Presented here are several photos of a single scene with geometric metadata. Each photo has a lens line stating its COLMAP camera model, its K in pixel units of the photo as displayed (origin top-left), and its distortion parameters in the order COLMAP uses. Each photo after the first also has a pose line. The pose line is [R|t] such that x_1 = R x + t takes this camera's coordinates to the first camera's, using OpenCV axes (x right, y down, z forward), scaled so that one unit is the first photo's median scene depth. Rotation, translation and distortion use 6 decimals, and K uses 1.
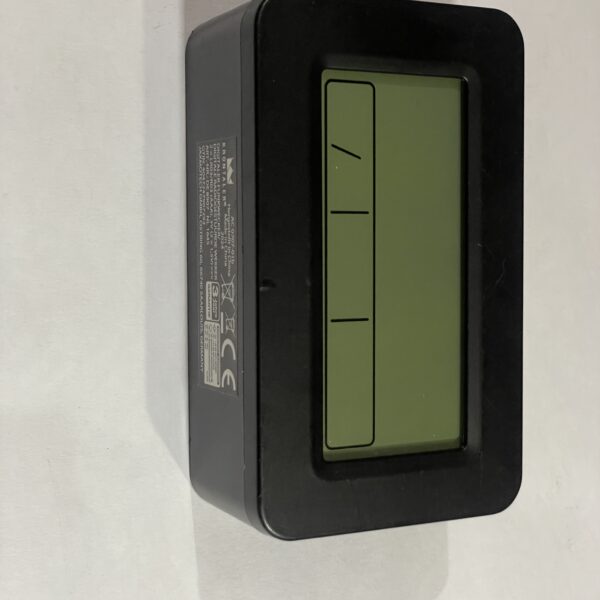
lens RADIAL K [[1231.2, 0, 300.0], [0, 1231.2, 300.0], [0, 0, 1]] dist [0.038336, 0.348612]
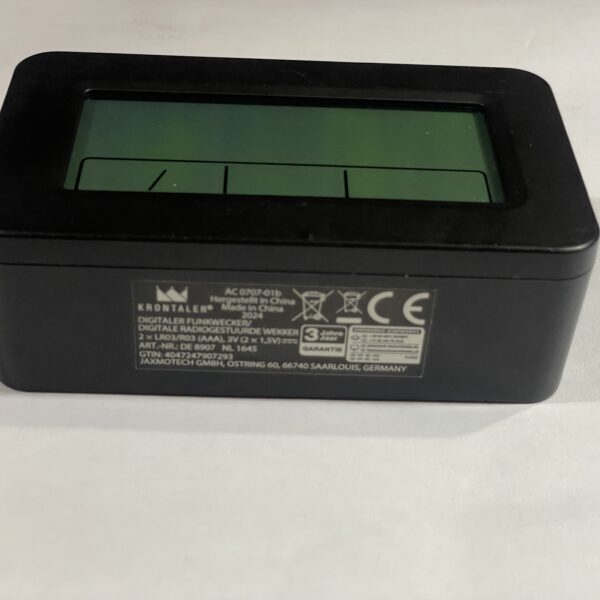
lens RADIAL K [[1231.2, 0, 300.0], [0, 1231.2, 300.0], [0, 0, 1]] dist [0.038336, 0.348612]
pose [[0.014633, -0.920053, 0.391520, -0.378841], [0.999892, 0.013999, -0.004475, -0.011618], [-0.001364, 0.391543, 0.920159, 0.206559]]
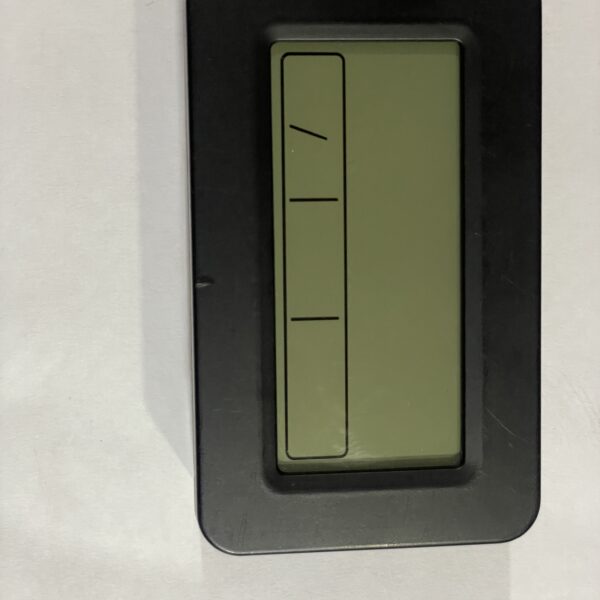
lens RADIAL K [[1231.2, 0, 300.0], [0, 1231.2, 300.0], [0, 0, 1]] dist [0.038336, 0.348612]
pose [[0.933149, 0.021891, -0.358824, 0.347414], [-0.006870, 0.999048, 0.043084, -0.035676], [0.359425, -0.037739, 0.932411, 0.148622]]
